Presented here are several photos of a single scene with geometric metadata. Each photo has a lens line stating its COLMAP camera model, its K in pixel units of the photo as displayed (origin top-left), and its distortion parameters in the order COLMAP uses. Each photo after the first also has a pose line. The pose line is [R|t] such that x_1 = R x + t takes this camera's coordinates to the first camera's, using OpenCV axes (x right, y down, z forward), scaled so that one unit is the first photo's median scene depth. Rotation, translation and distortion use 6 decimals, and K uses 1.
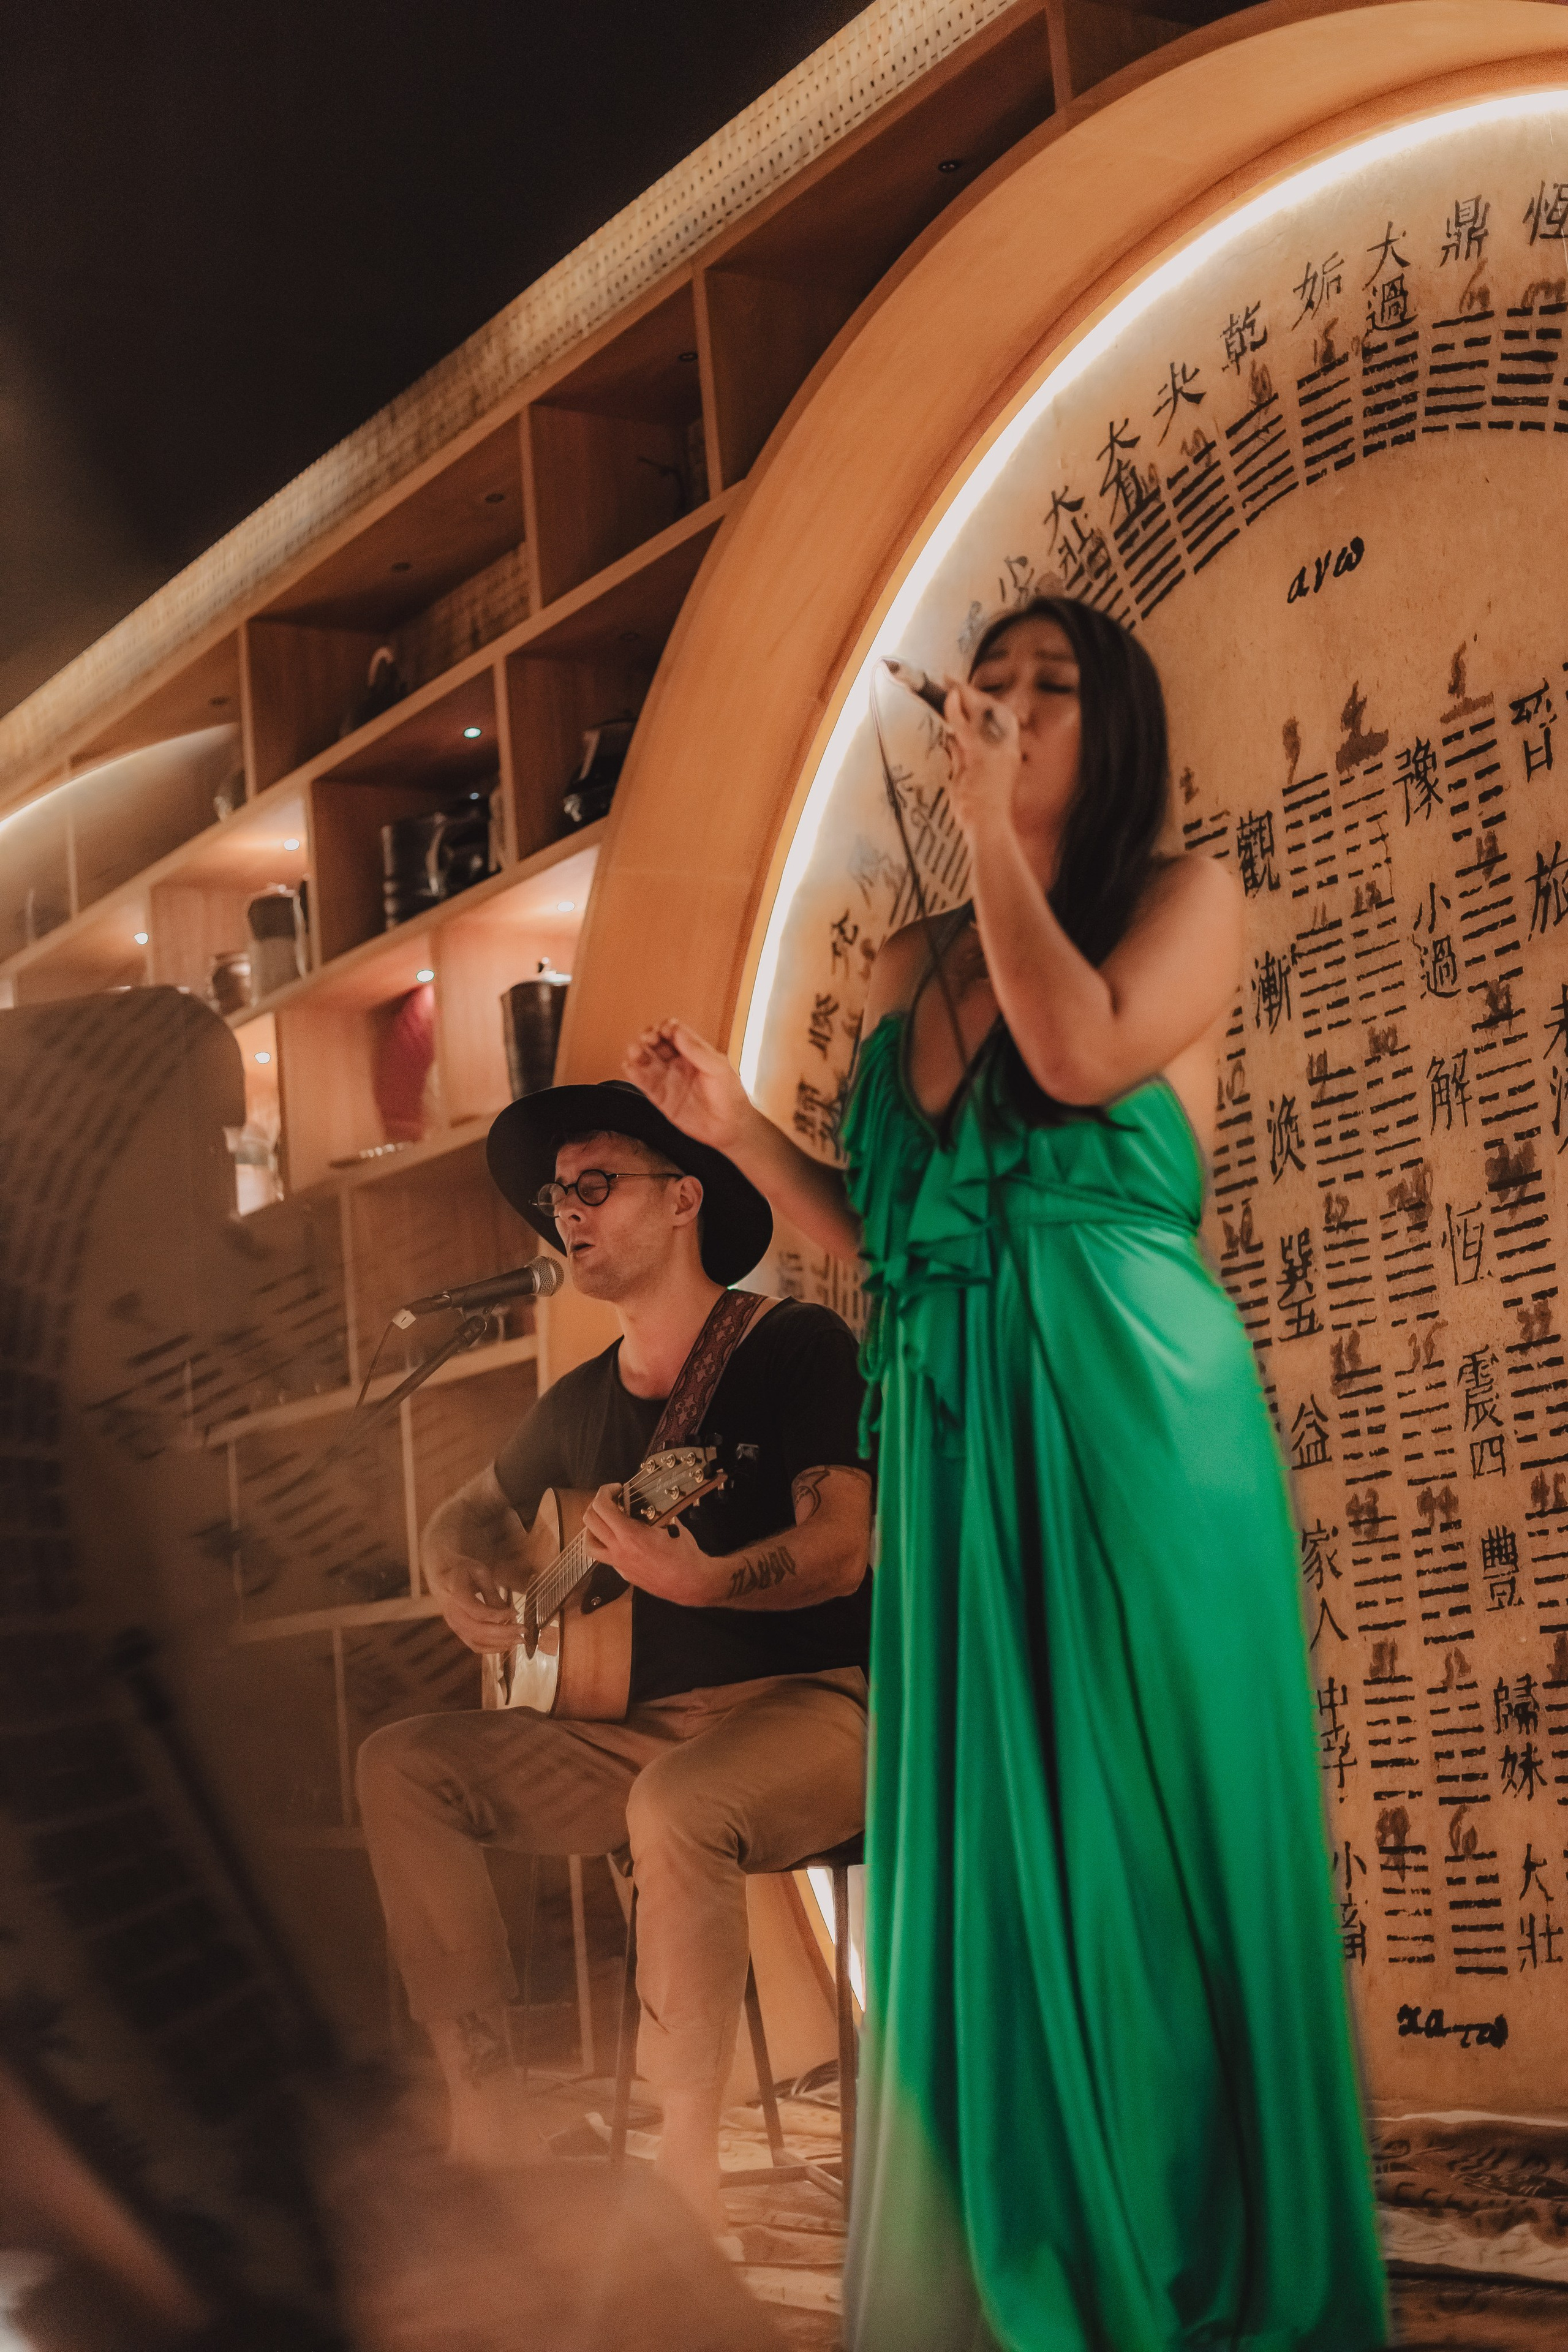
lens RADIAL K [[3404.8, 0, 770.4], [0, 3404.8, 1181.5], [0, 0, 1]] dist [-0.005363, -0.024679]
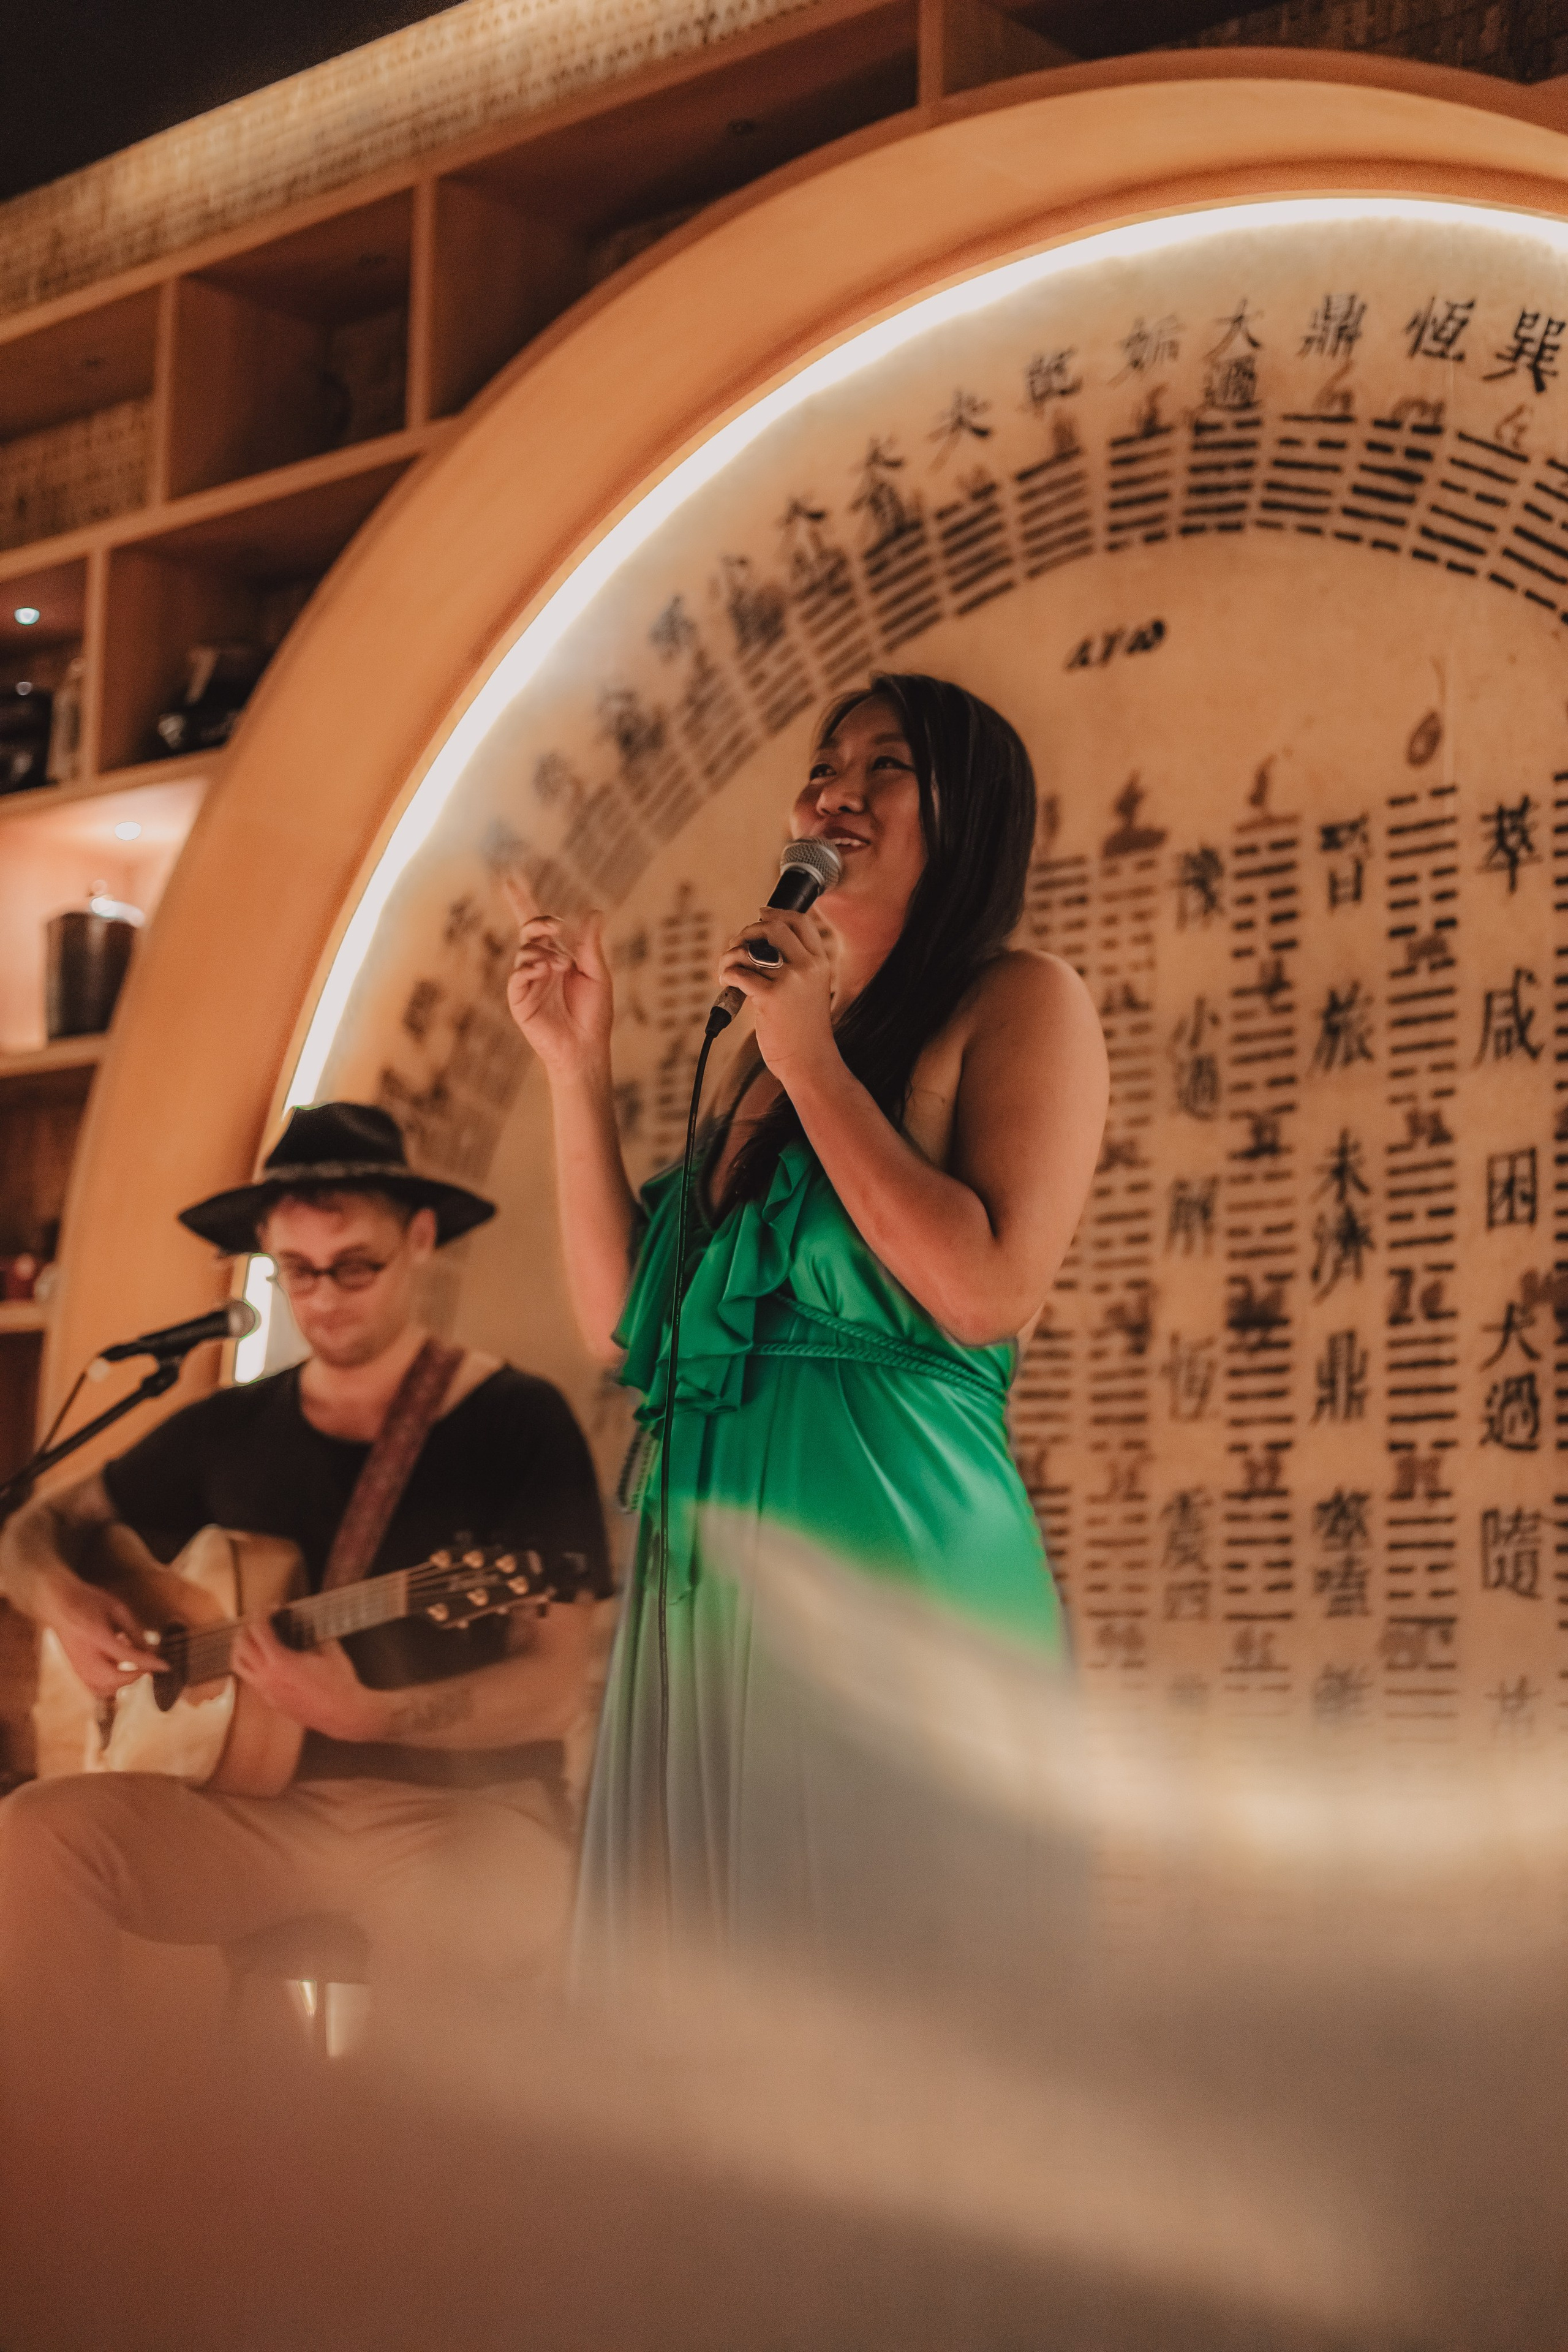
lens RADIAL K [[3420.4, 0, 769.3], [0, 3420.4, 1188.5], [0, 0, 1]] dist [0.015507, -0.180605]
pose [[0.957259, 0.130890, 0.257919, -0.158384], [-0.138816, 0.990237, 0.012679, -0.029122], [-0.253741, -0.047940, 0.966083, 0.098140]]
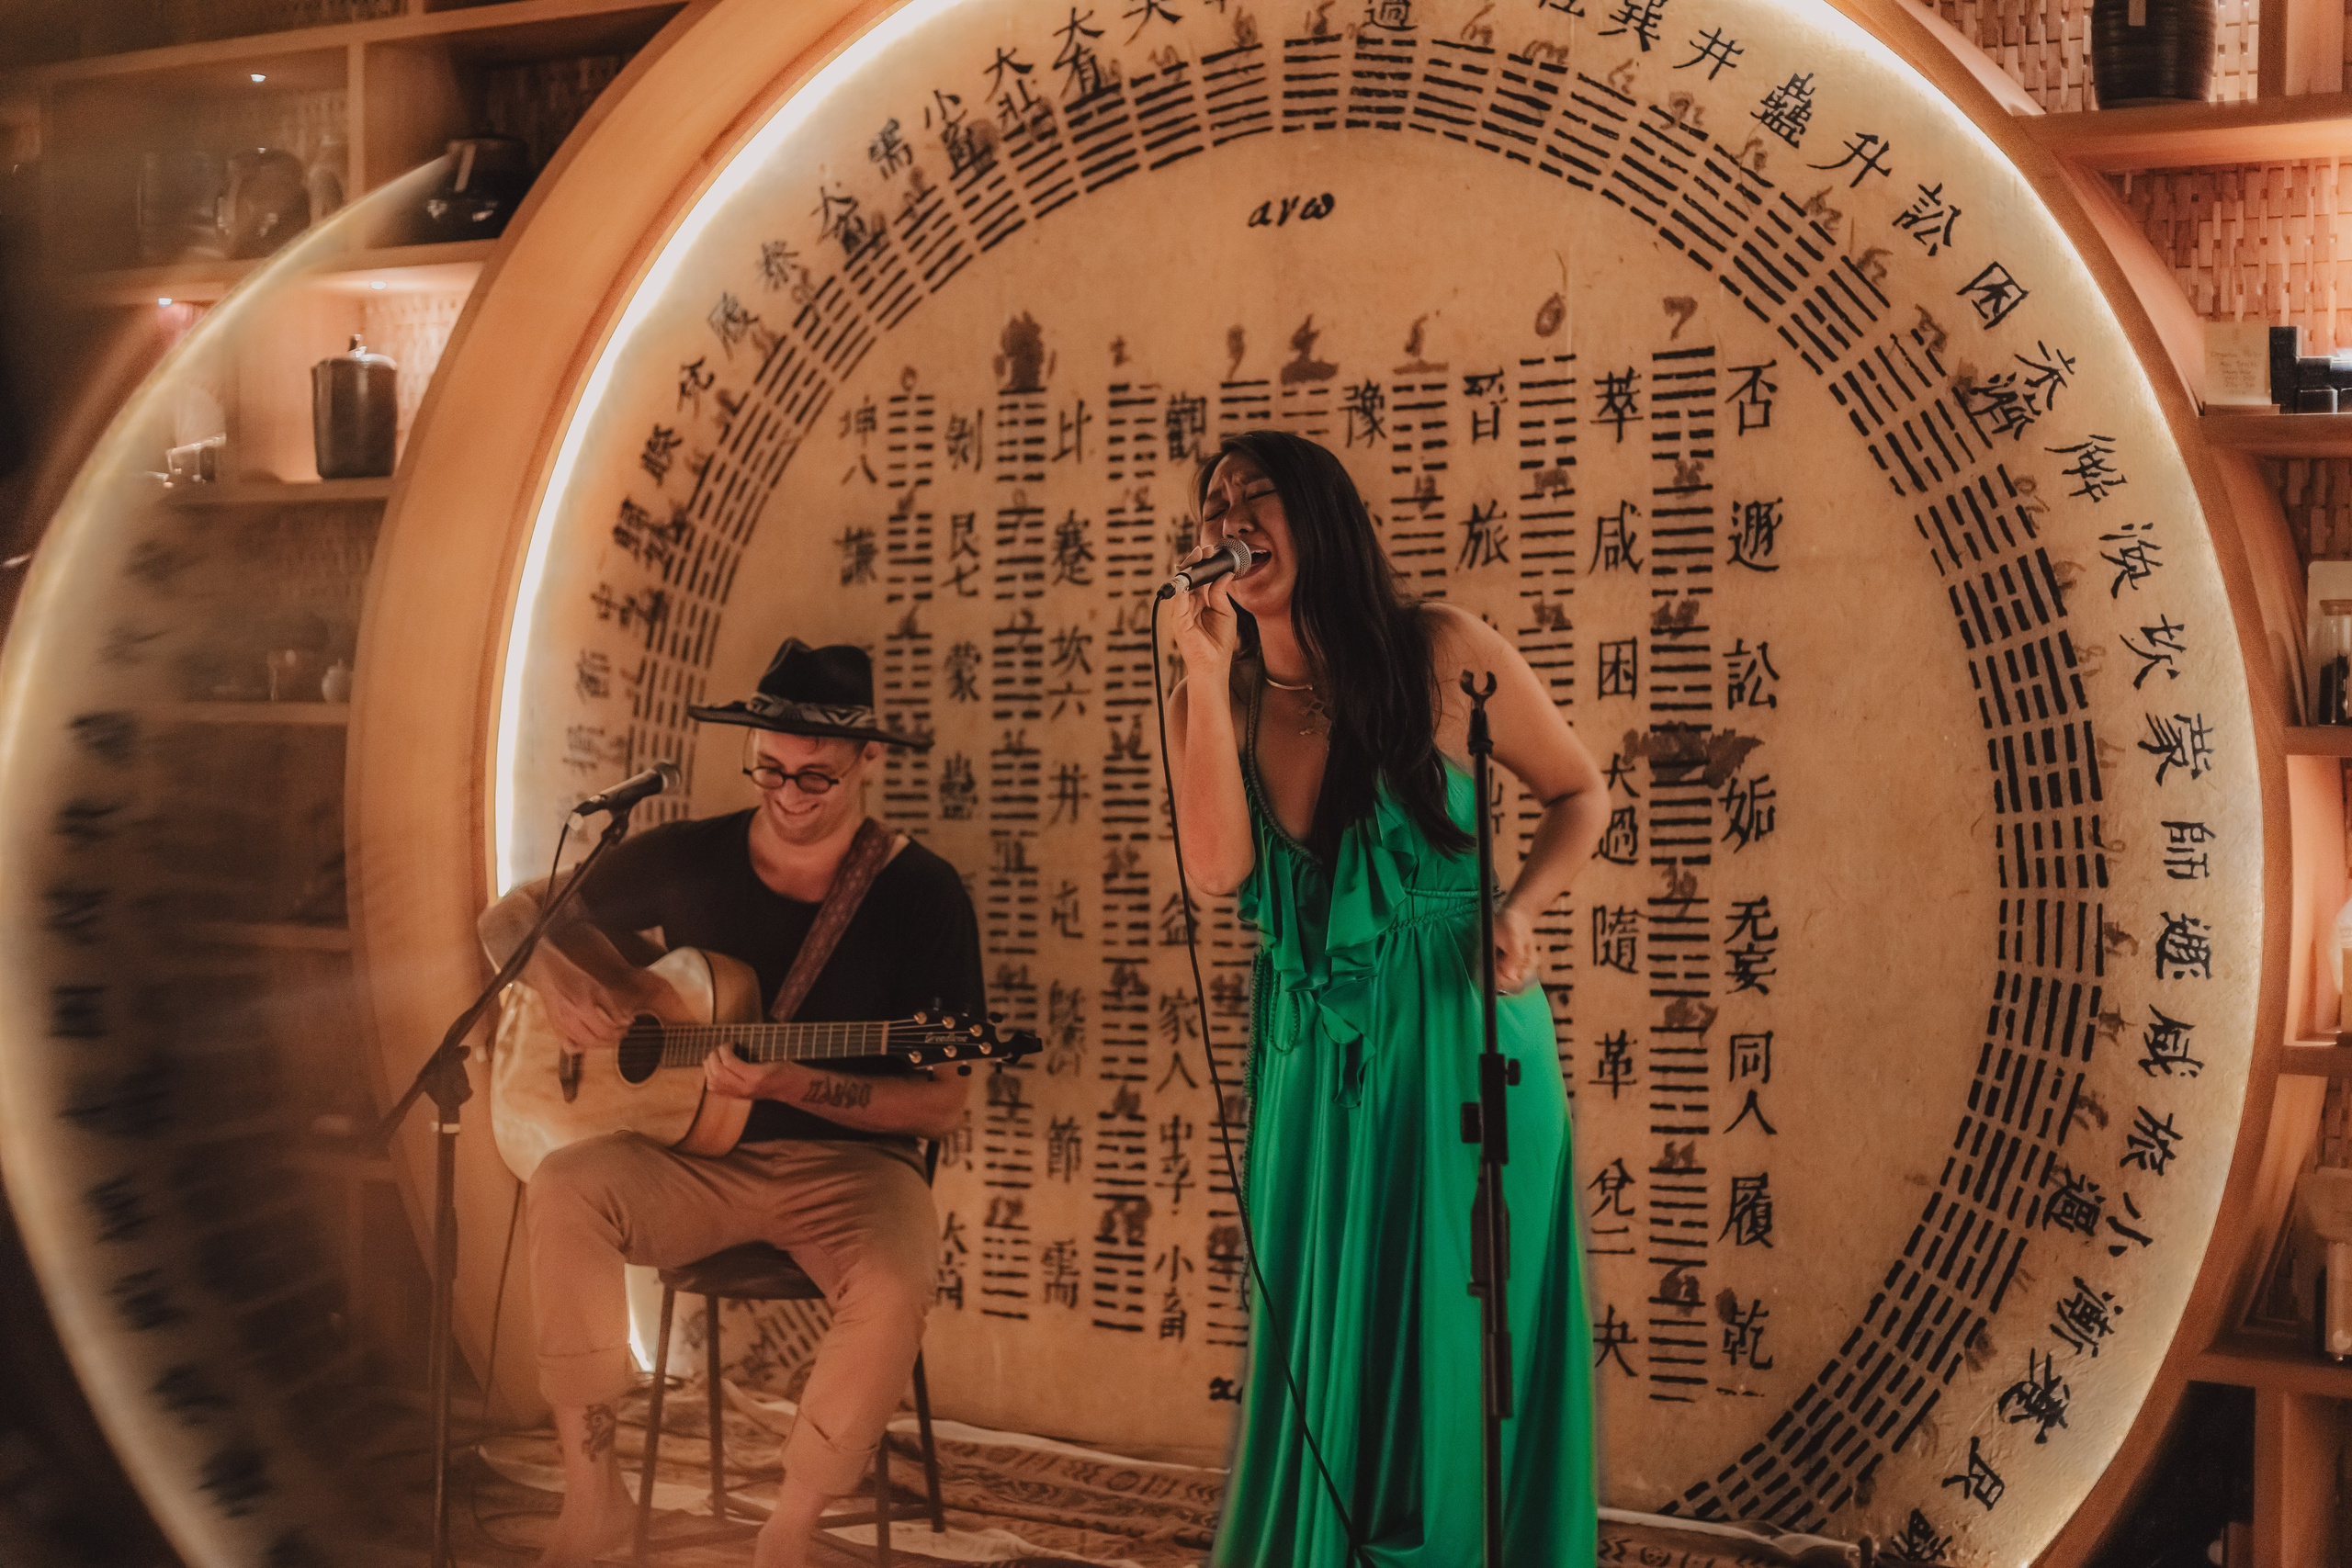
lens RADIAL K [[3420.1, 0, 1170.4], [0, 3420.1, 782.0], [0, 0, 1]] dist [0.015507, -0.180605]
pose [[0.888225, 0.066219, 0.454611, -0.413439], [-0.140423, 0.981331, 0.131418, -0.137358], [-0.437422, -0.180566, 0.880942, -0.073778]]
